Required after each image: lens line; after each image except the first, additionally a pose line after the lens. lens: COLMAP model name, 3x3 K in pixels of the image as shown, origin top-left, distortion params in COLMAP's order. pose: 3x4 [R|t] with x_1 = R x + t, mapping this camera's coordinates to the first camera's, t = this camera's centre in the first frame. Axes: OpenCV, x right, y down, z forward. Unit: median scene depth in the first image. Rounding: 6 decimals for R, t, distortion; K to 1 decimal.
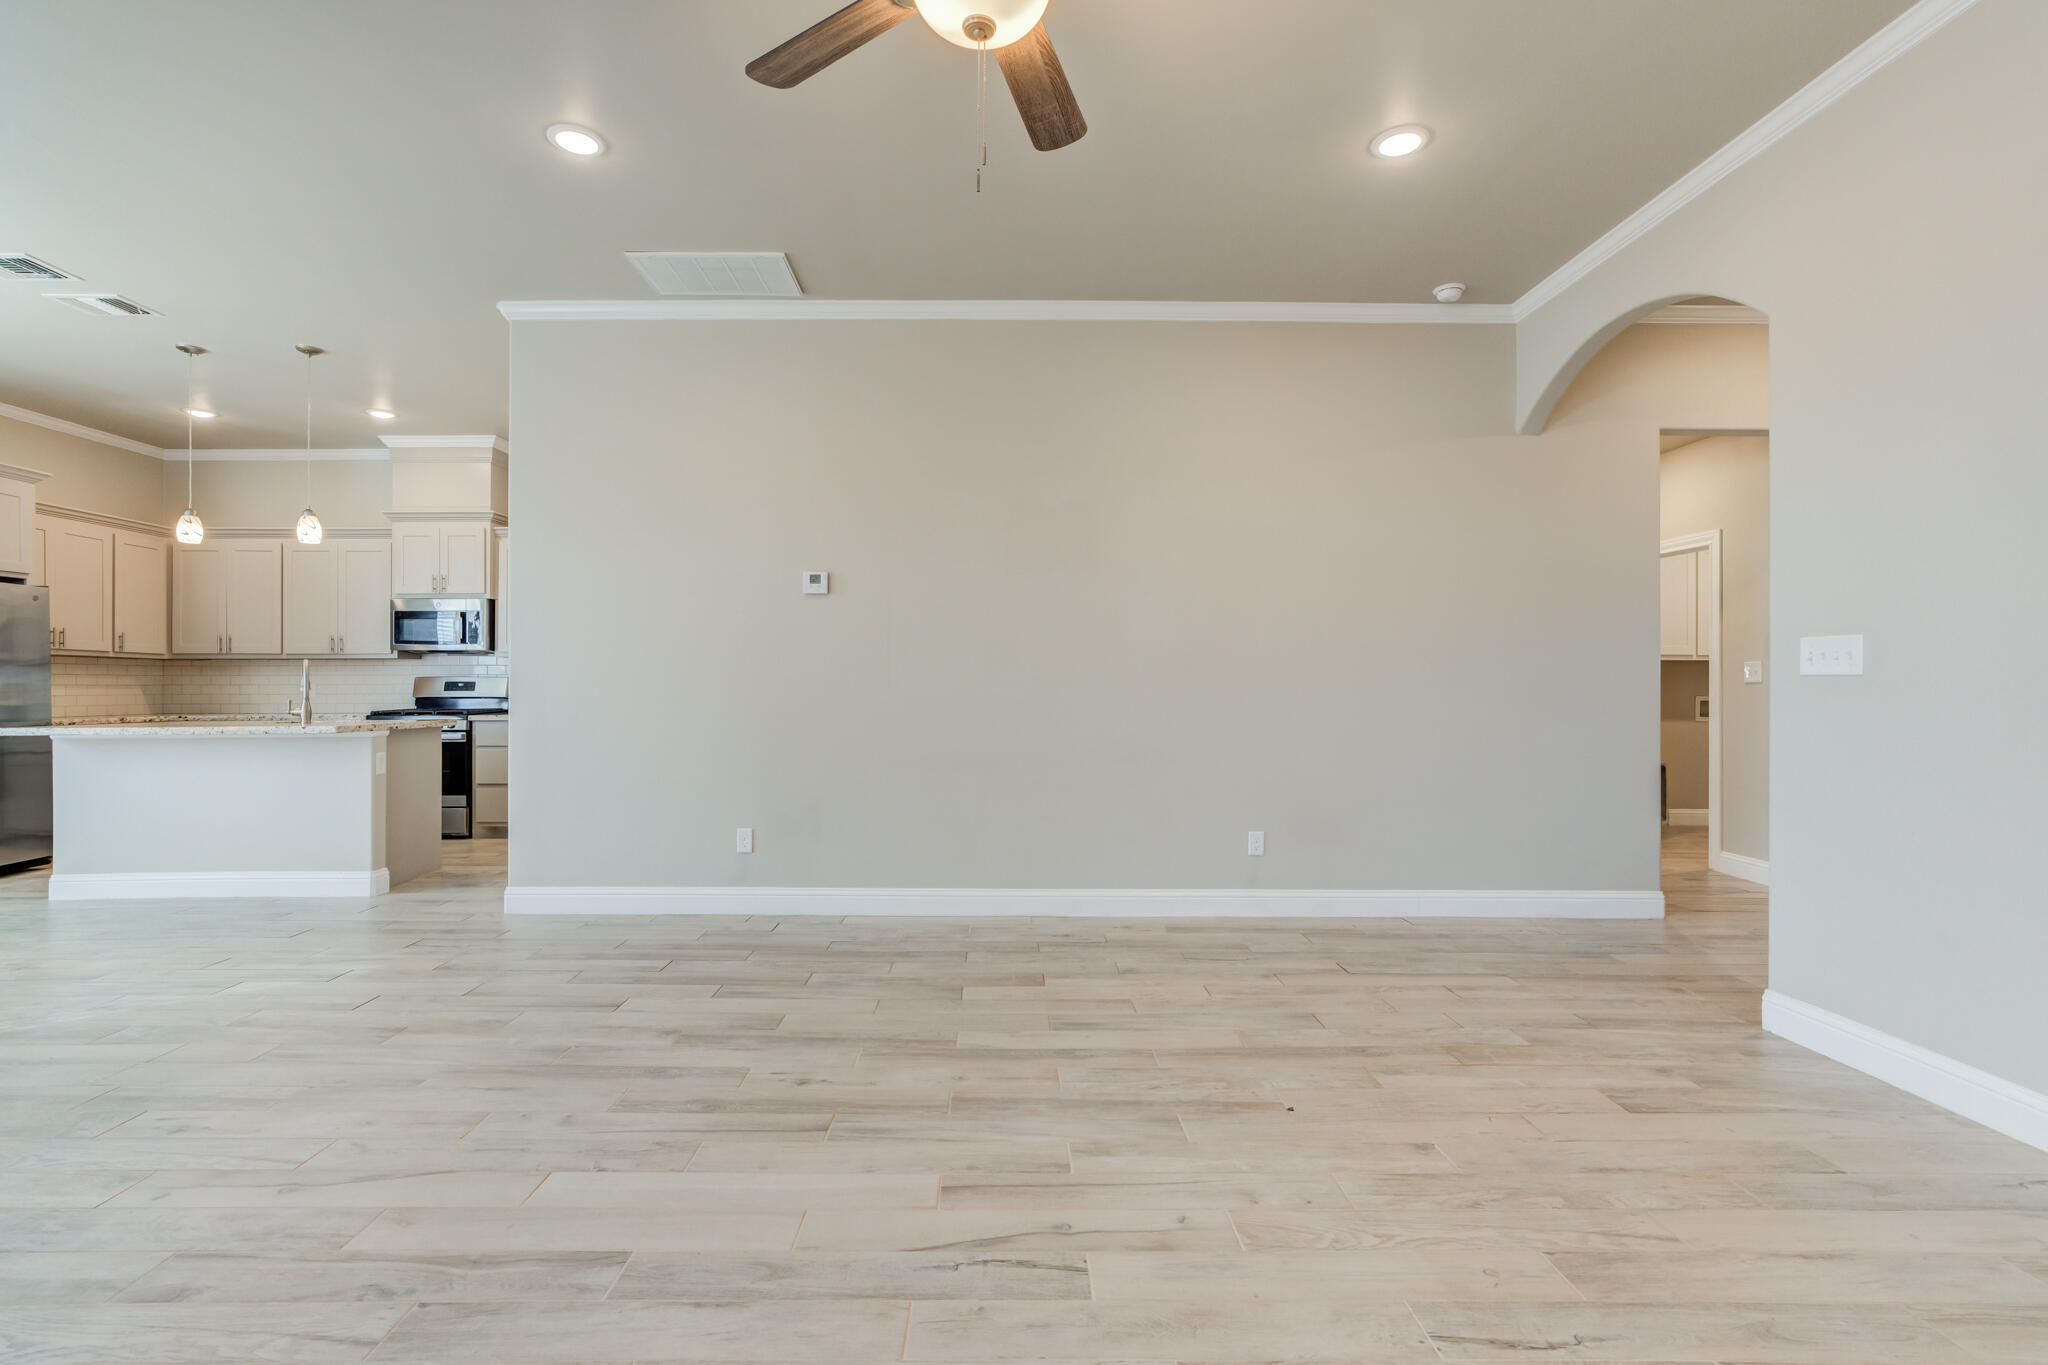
lens RADIAL K [[930.7, 0, 995.8], [0, 930.7, 686.1], [0, 0, 1]] dist [-0.018122, 0.014713]
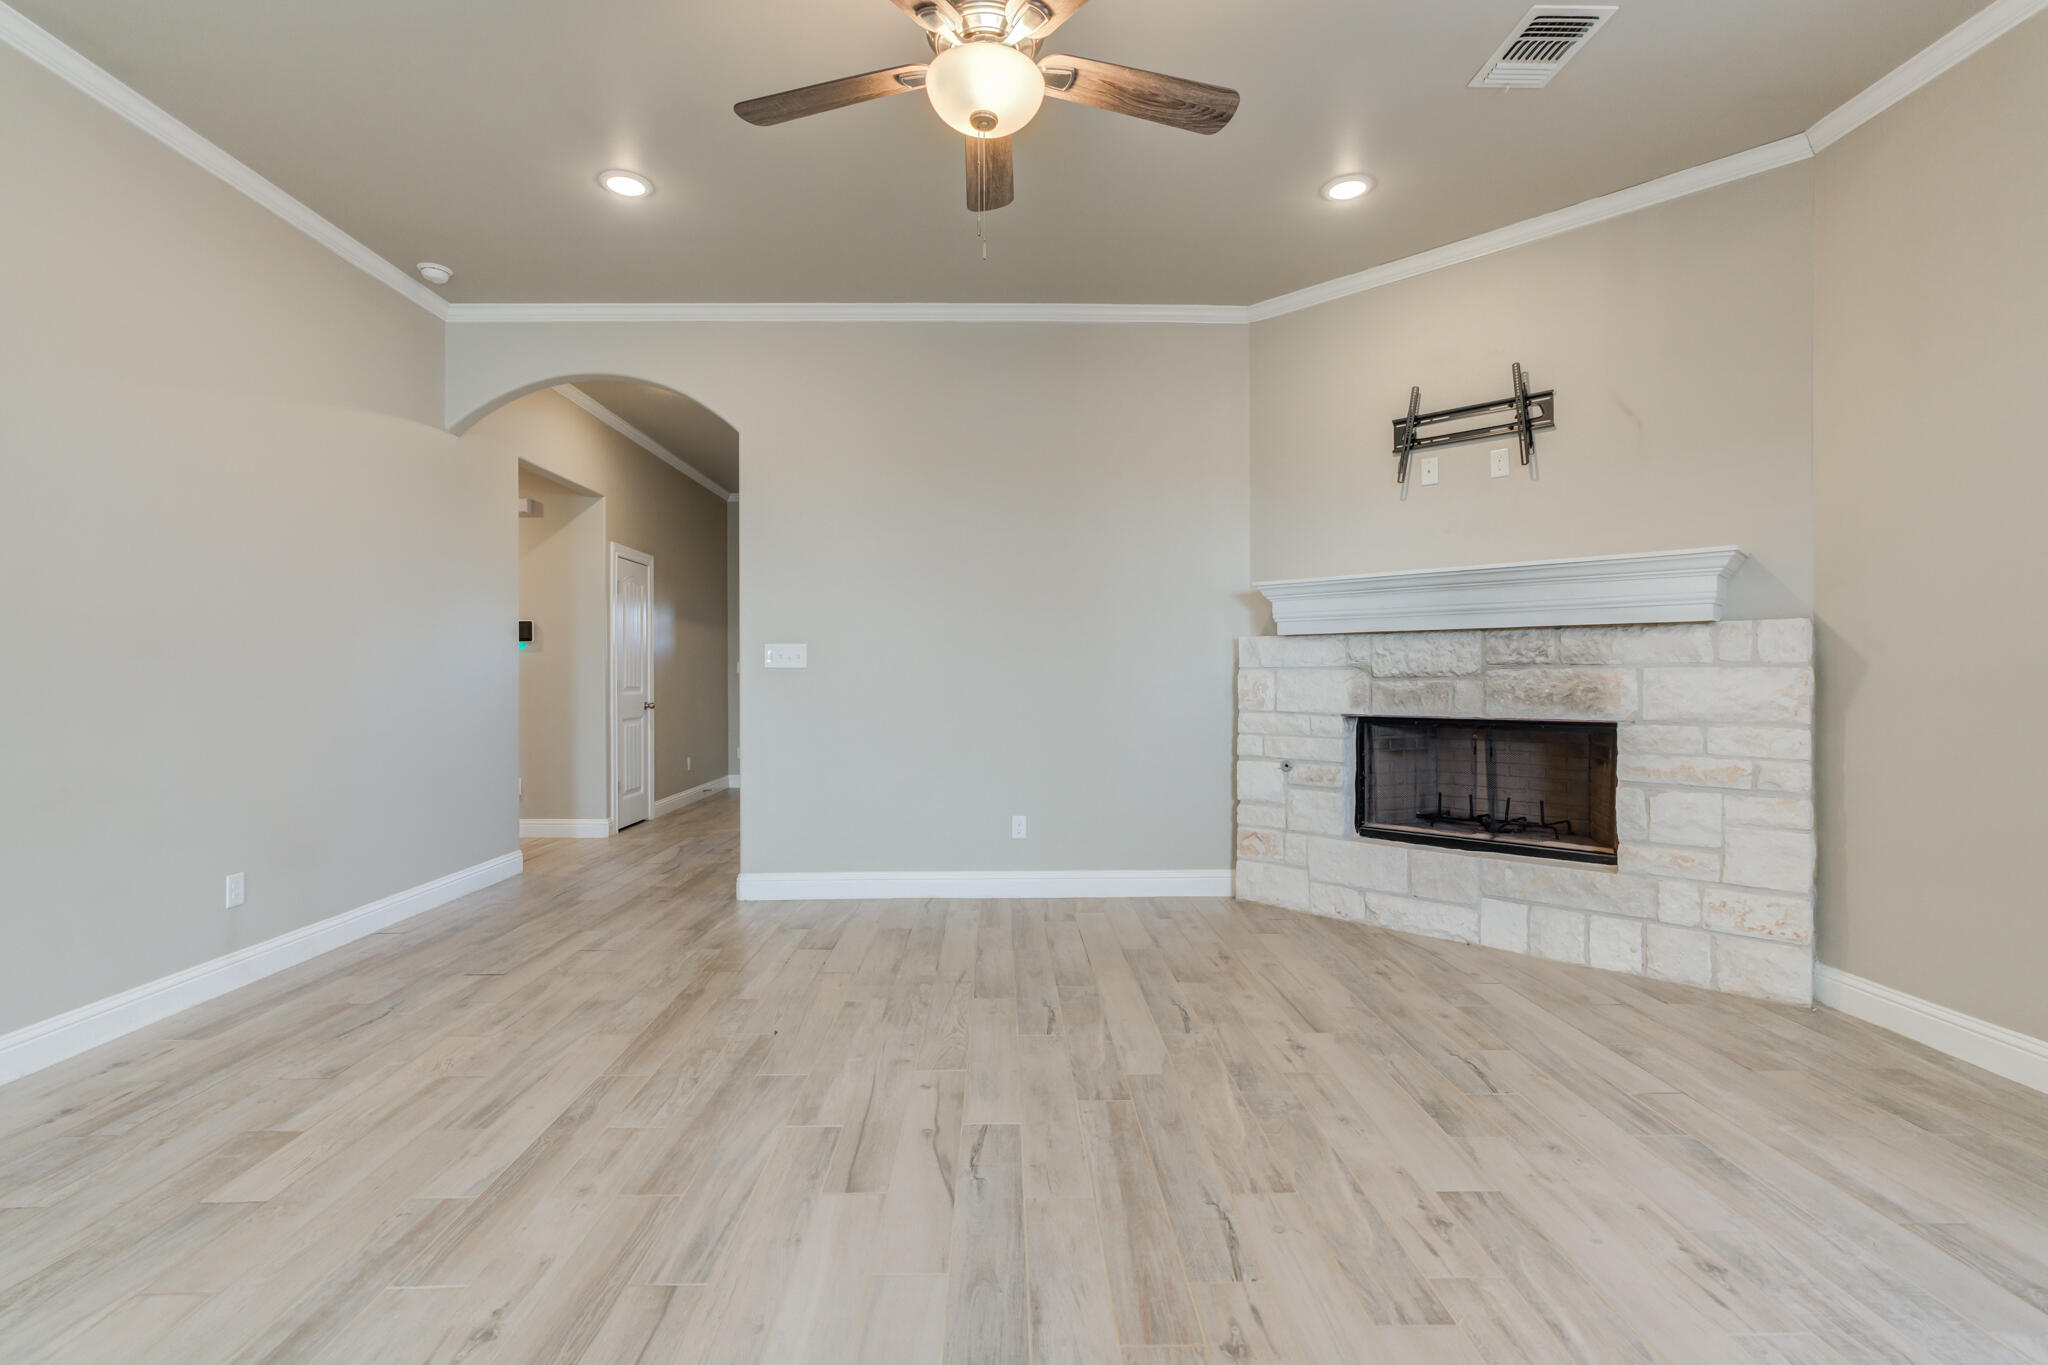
lens RADIAL K [[930.8, 0, 1019.6], [0, 930.8, 679.0], [0, 0, 1]] dist [-0.020828, 0.020492]
pose [[-0.017677, -0.007866, 0.999813, -0.546189], [0.004753, 0.999957, 0.007951, -0.003028], [-0.999832, 0.004893, -0.017639, 0.441401]]
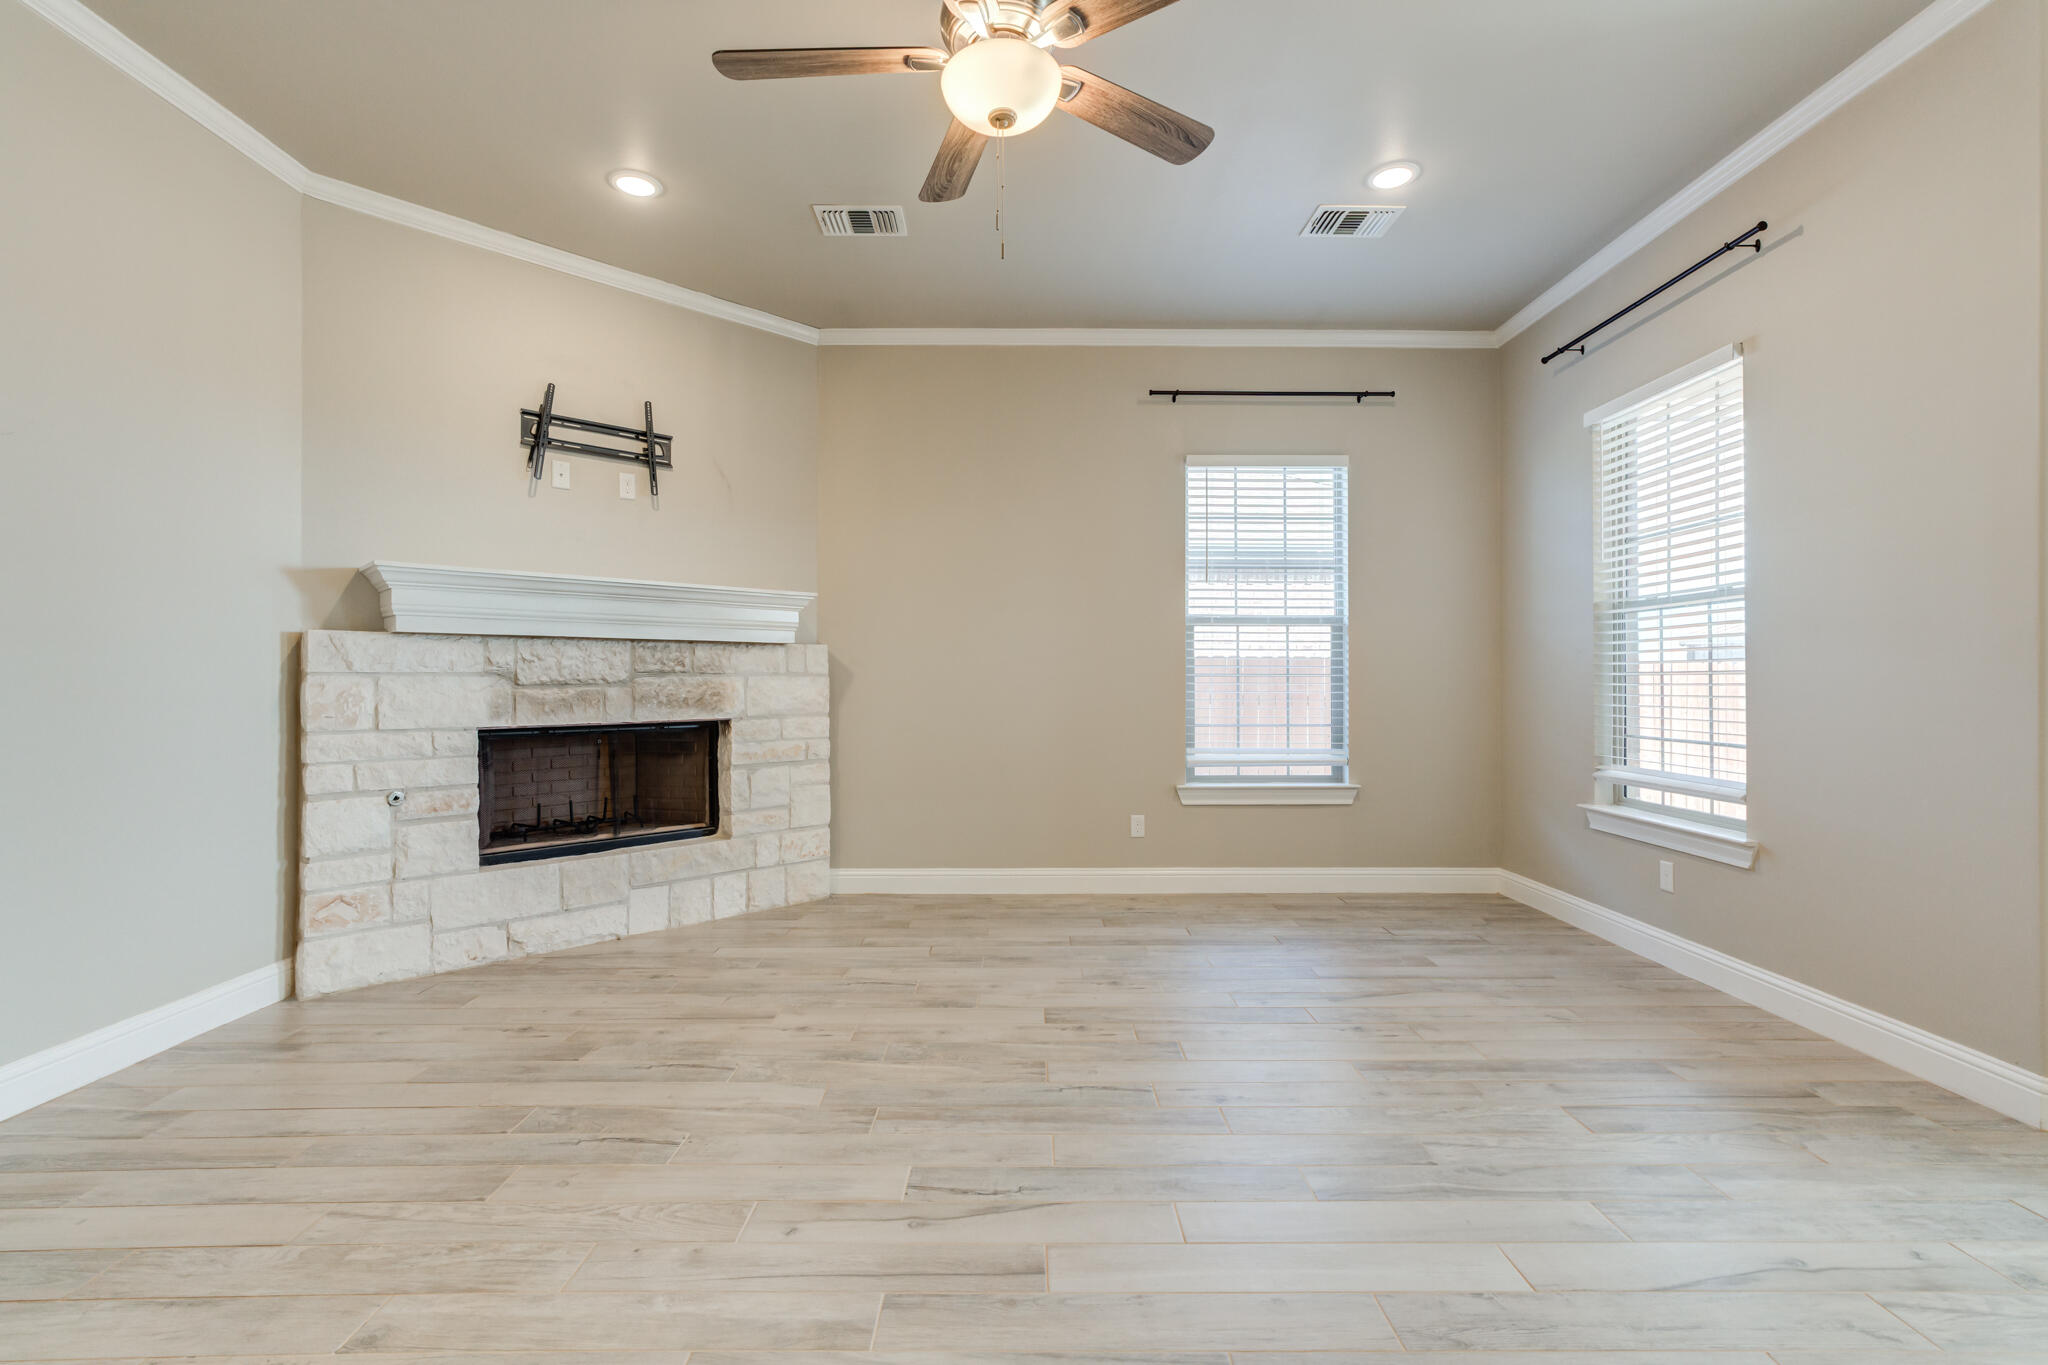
lens RADIAL K [[925.8, 0, 1020.1], [0, 925.8, 683.4], [0, 0, 1]] dist [-0.015668, 0.014277]
pose [[-0.999999, -0.001488, -0.000126, -0.018466], [-0.001489, 0.999981, 0.005989, -0.002661], [0.000117, 0.005989, -0.999982, 0.976126]]
